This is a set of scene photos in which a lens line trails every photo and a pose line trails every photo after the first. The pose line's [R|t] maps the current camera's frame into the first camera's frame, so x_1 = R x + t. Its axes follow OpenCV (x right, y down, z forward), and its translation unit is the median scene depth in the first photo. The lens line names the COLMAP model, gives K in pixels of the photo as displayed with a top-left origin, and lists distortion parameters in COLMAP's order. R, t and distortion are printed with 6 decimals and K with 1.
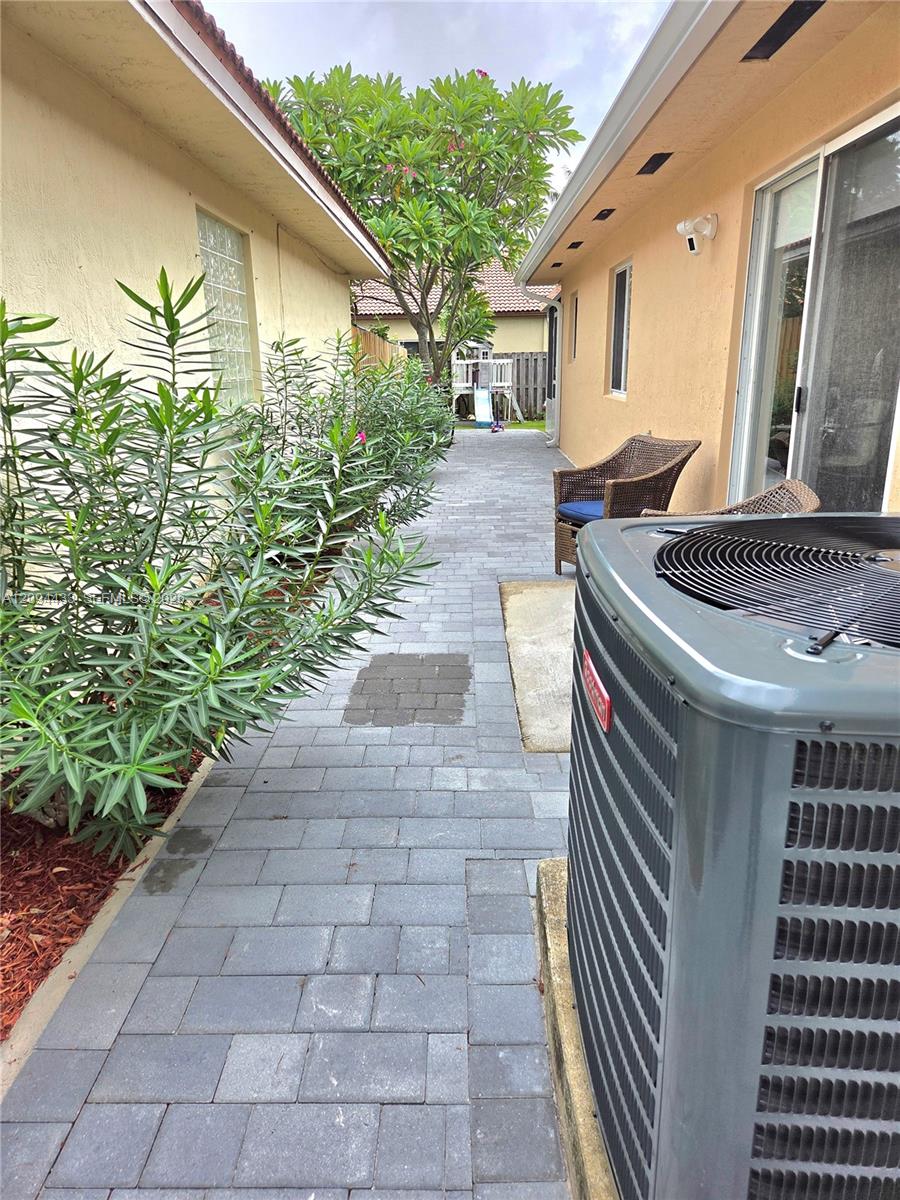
lens RADIAL K [[800.1, 0, 445.8], [0, 800.1, 601.3], [0, 0, 1]] dist [0.031037, -0.004314]
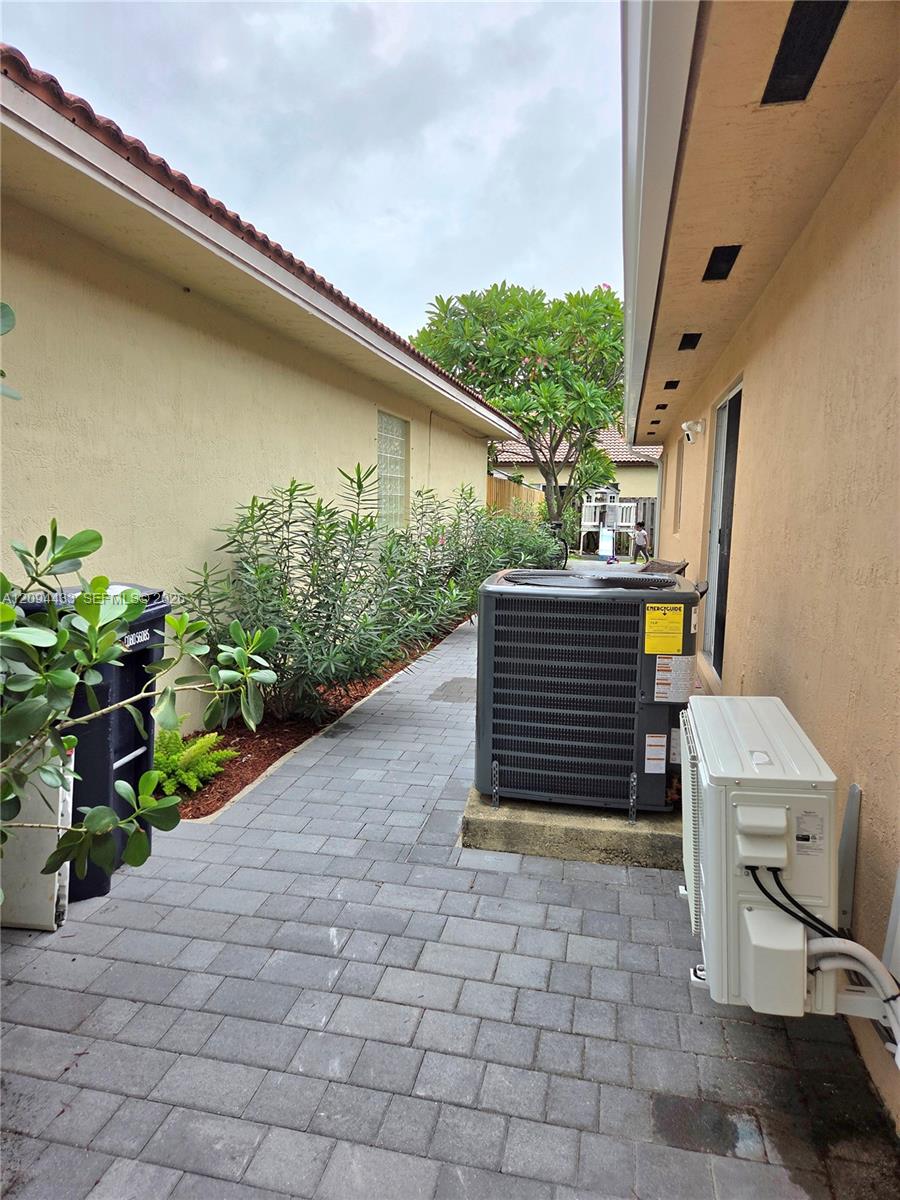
lens RADIAL K [[800.1, 0, 448.2], [0, 800.1, 604.1], [0, 0, 1]] dist [0.031037, -0.004314]
pose [[0.981655, 0.052635, -0.183256, 0.060444], [-0.081348, 0.984892, -0.152875, 0.054786], [0.172441, 0.164978, 0.971106, -0.198805]]
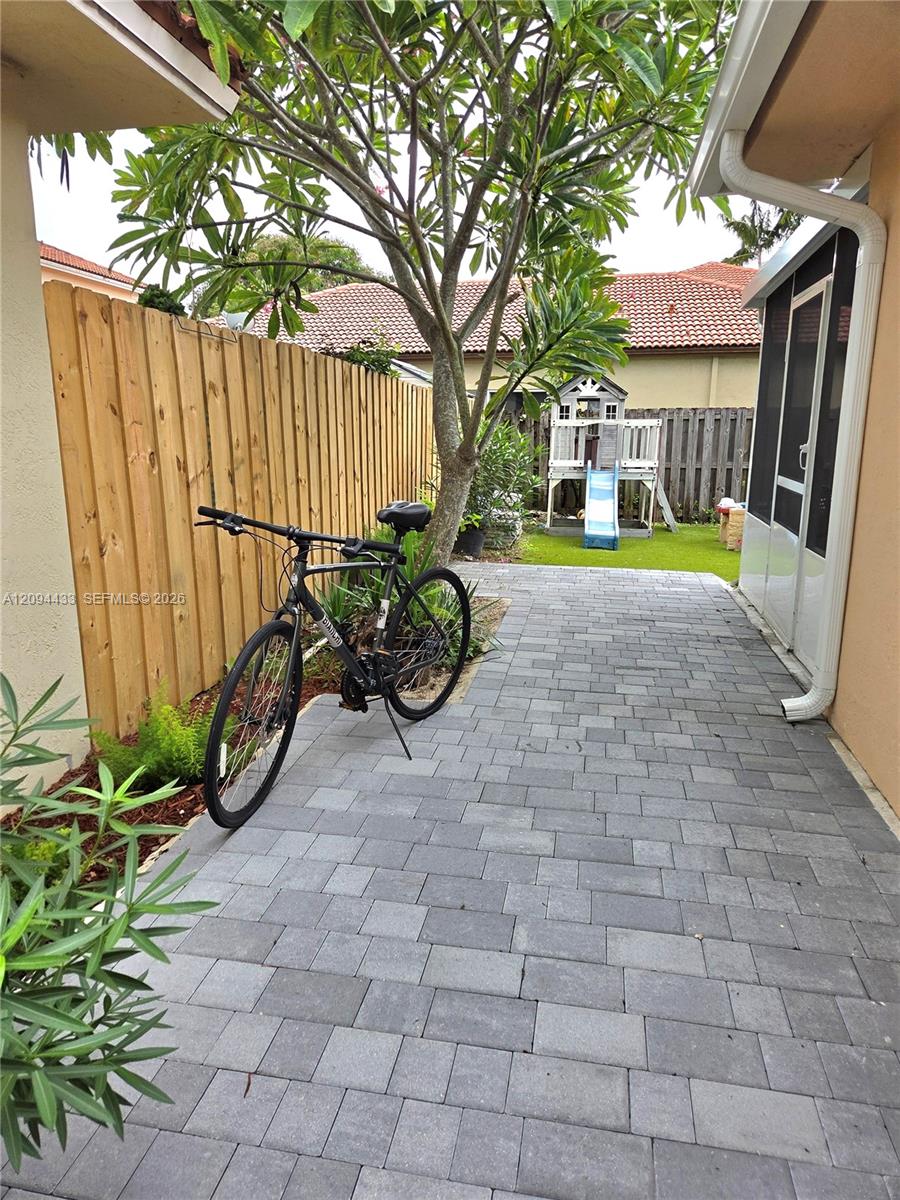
lens RADIAL K [[800.1, 0, 448.6], [0, 800.1, 595.4], [0, 0, 1]] dist [0.031037, -0.004314]
pose [[0.986731, 0.050121, -0.154434, 0.049056], [-0.060630, 0.996100, -0.064104, -0.222367], [0.150619, 0.072616, 0.985921, 0.717766]]
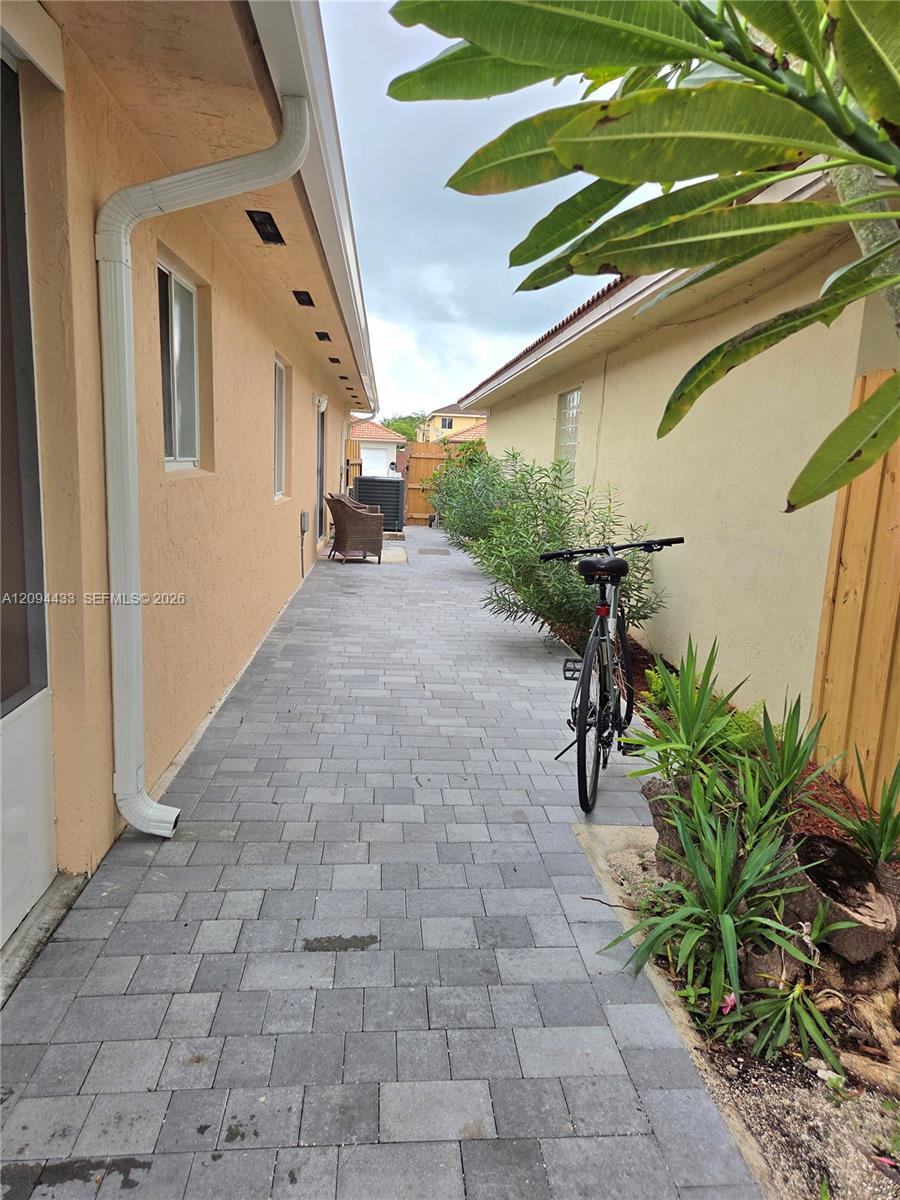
lens RADIAL K [[800.1, 0, 448.0], [0, 800.1, 601.0], [0, 0, 1]] dist [0.031037, -0.004314]
pose [[-0.994329, -0.009599, -0.105918, 0.093822], [-0.055793, 0.894950, 0.442664, -0.499540], [0.090542, 0.446063, -0.890410, 1.638703]]
